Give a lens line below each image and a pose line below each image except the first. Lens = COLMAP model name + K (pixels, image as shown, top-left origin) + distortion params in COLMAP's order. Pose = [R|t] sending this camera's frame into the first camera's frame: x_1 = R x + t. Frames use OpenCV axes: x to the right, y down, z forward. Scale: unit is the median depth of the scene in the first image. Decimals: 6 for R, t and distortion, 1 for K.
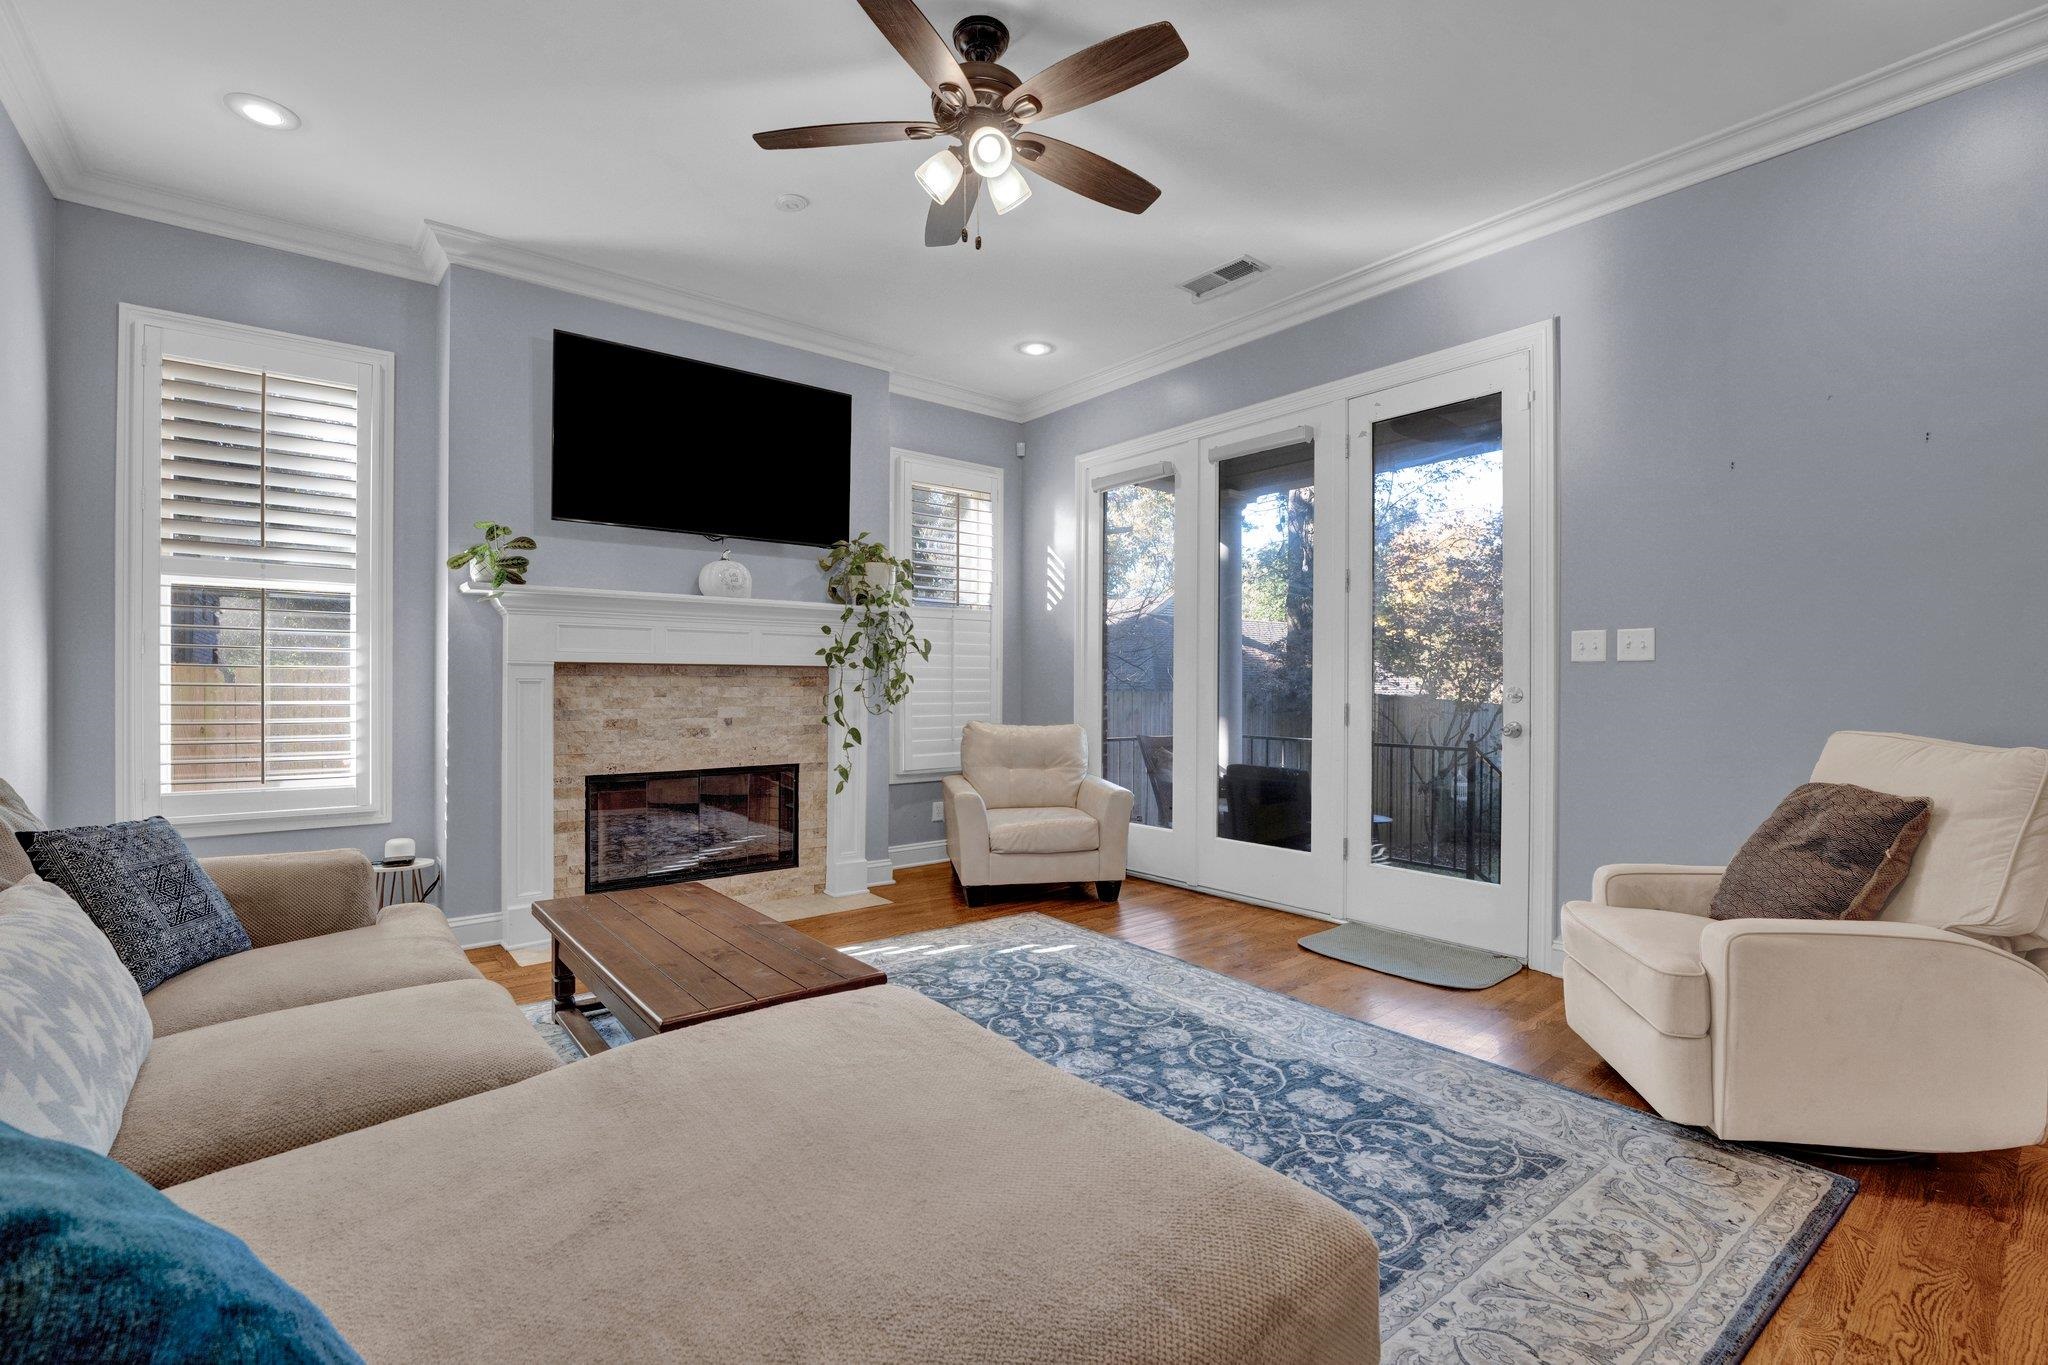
lens RADIAL K [[903.3, 0, 1042.9], [0, 903.3, 684.0], [0, 0, 1]] dist [-0.018271, 0.000587]
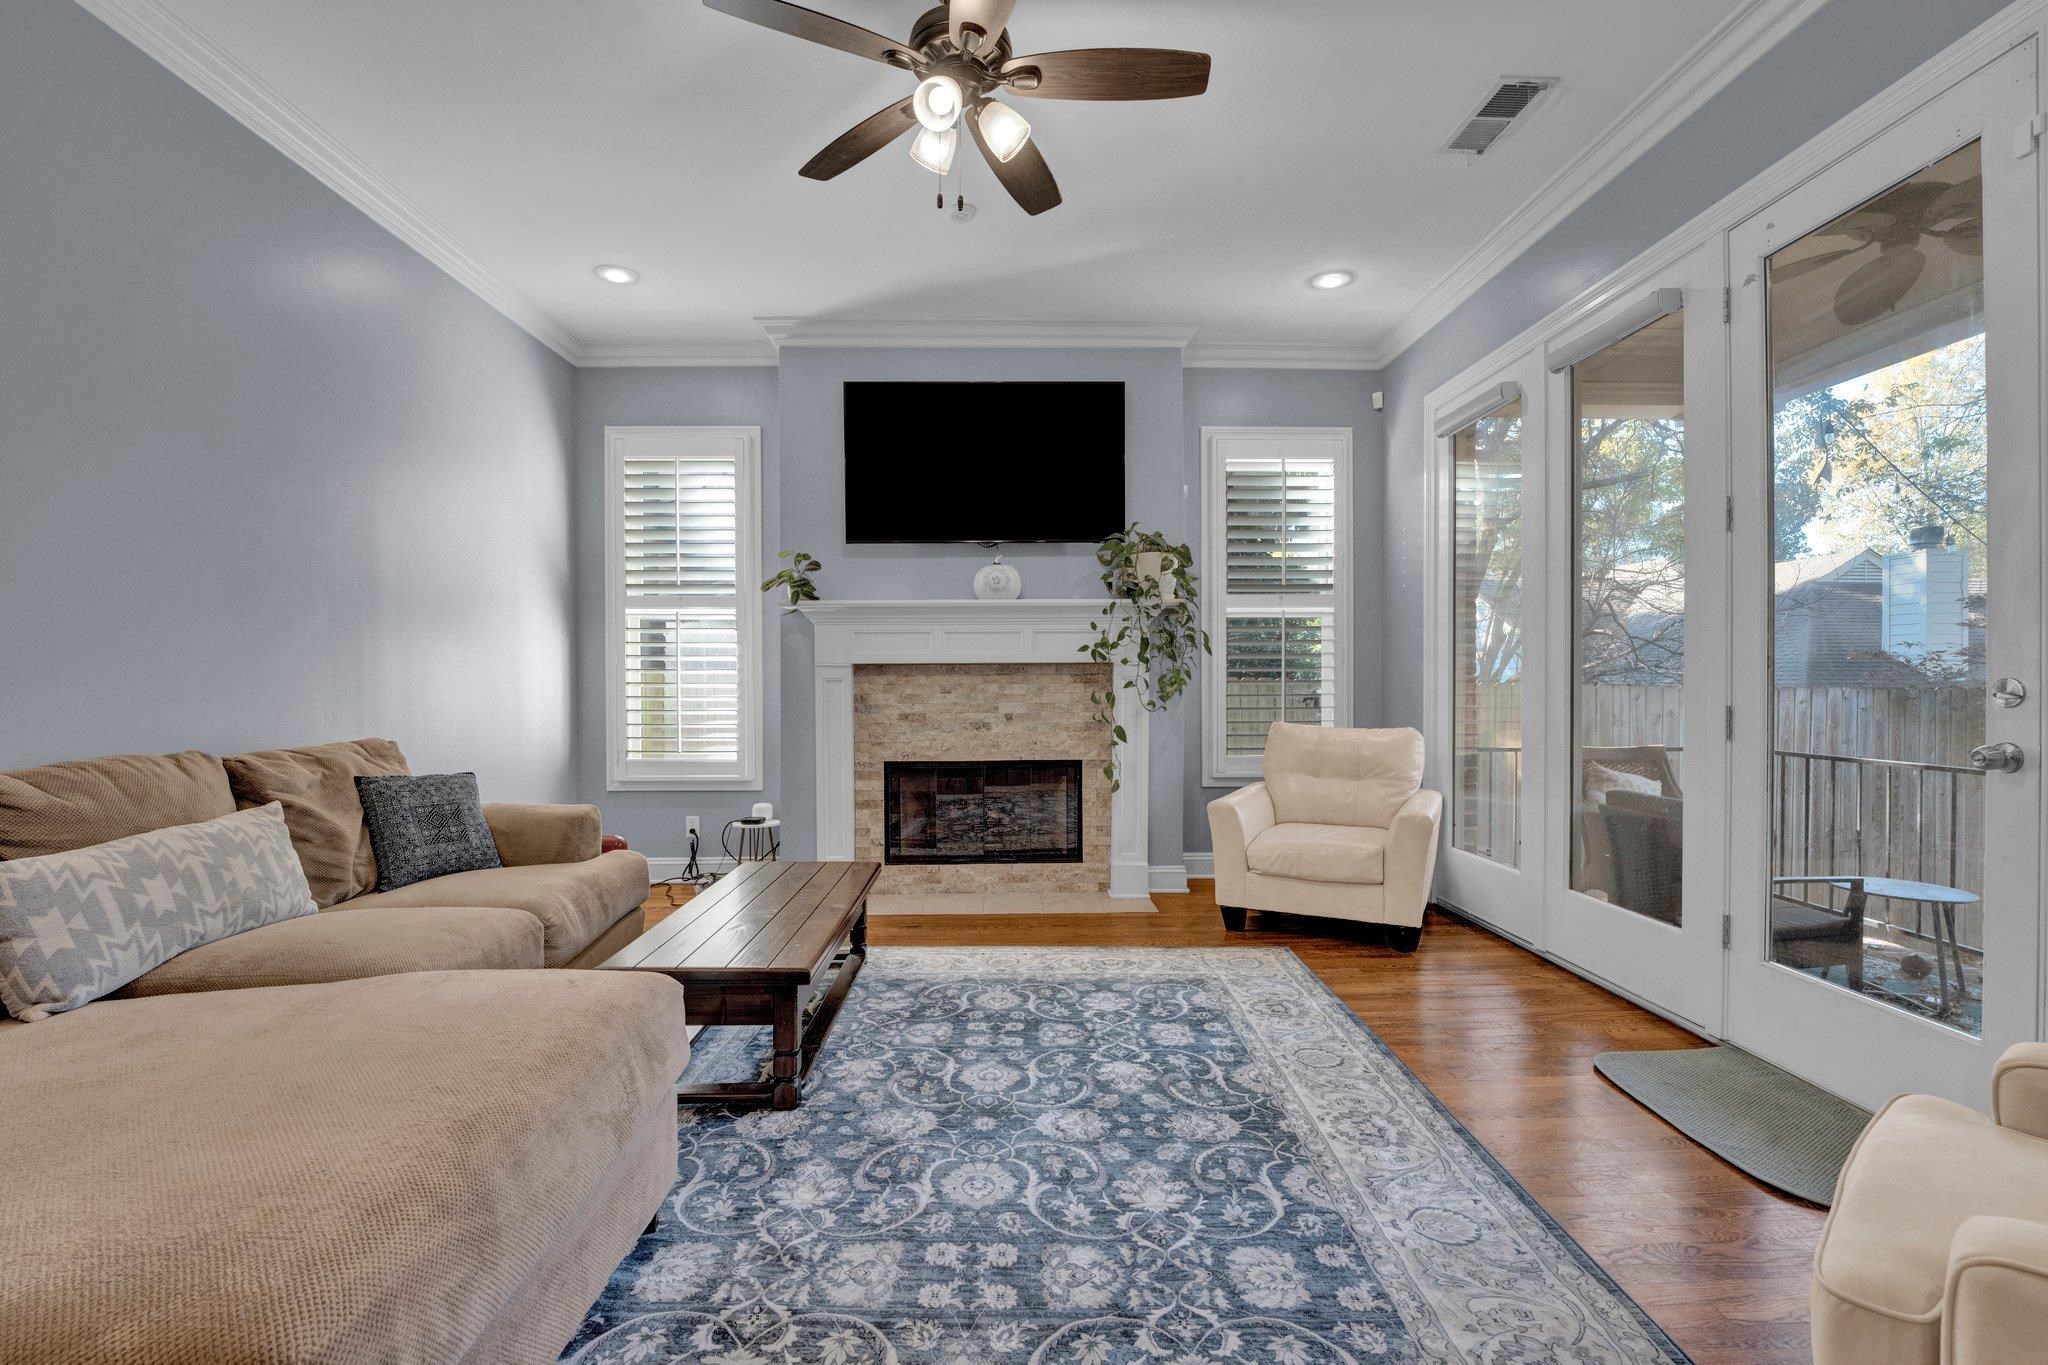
lens RADIAL K [[903.3, 0, 1027.0], [0, 903.3, 683.9], [0, 0, 1]] dist [-0.018271, 0.000587]
pose [[0.785435, -0.004530, -0.618928, 0.352418], [0.007063, 0.999974, 0.001644, 0.001701], [0.618904, -0.005662, 0.785446, 0.200657]]
